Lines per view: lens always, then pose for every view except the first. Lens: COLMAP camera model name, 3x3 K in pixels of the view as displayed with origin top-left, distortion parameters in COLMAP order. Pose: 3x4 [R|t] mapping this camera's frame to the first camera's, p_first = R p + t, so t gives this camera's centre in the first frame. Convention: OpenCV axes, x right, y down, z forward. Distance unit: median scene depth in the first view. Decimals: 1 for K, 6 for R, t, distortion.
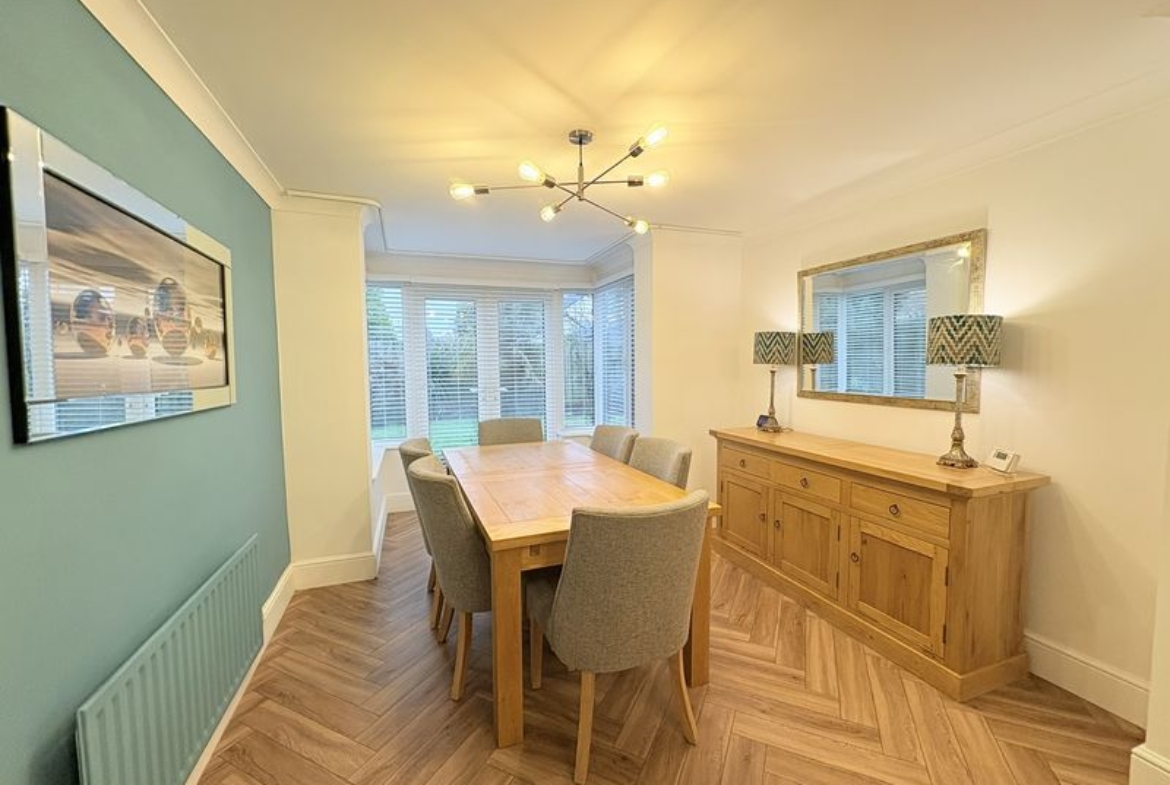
lens RADIAL K [[467.1, 0, 582.8], [0, 467.1, 390.4], [0, 0, 1]] dist [0.002690, 0.000207]
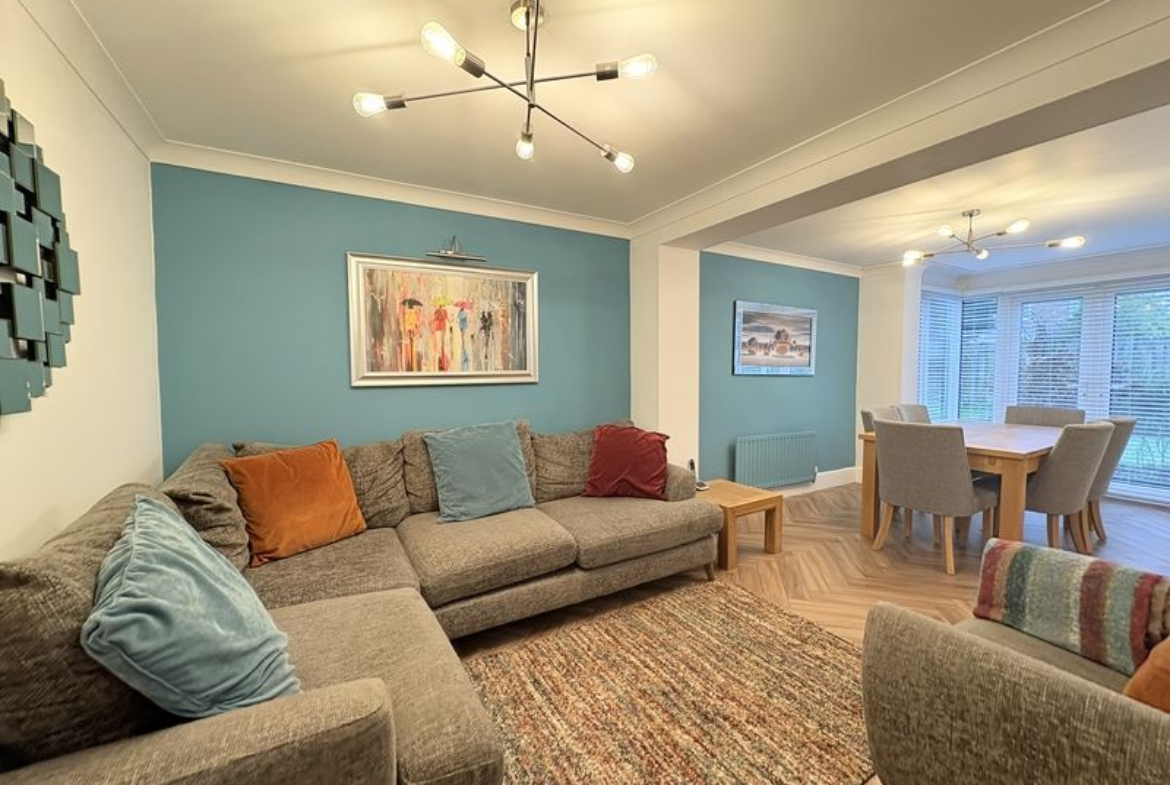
lens RADIAL K [[467.1, 0, 583.9], [0, 467.1, 395.0], [0, 0, 1]] dist [0.002690, 0.000207]
pose [[0.175888, 0.061849, -0.982465, 1.625090], [-0.062228, 0.996727, 0.051606, 0.093005], [0.982441, 0.052060, 0.179161, -0.657656]]
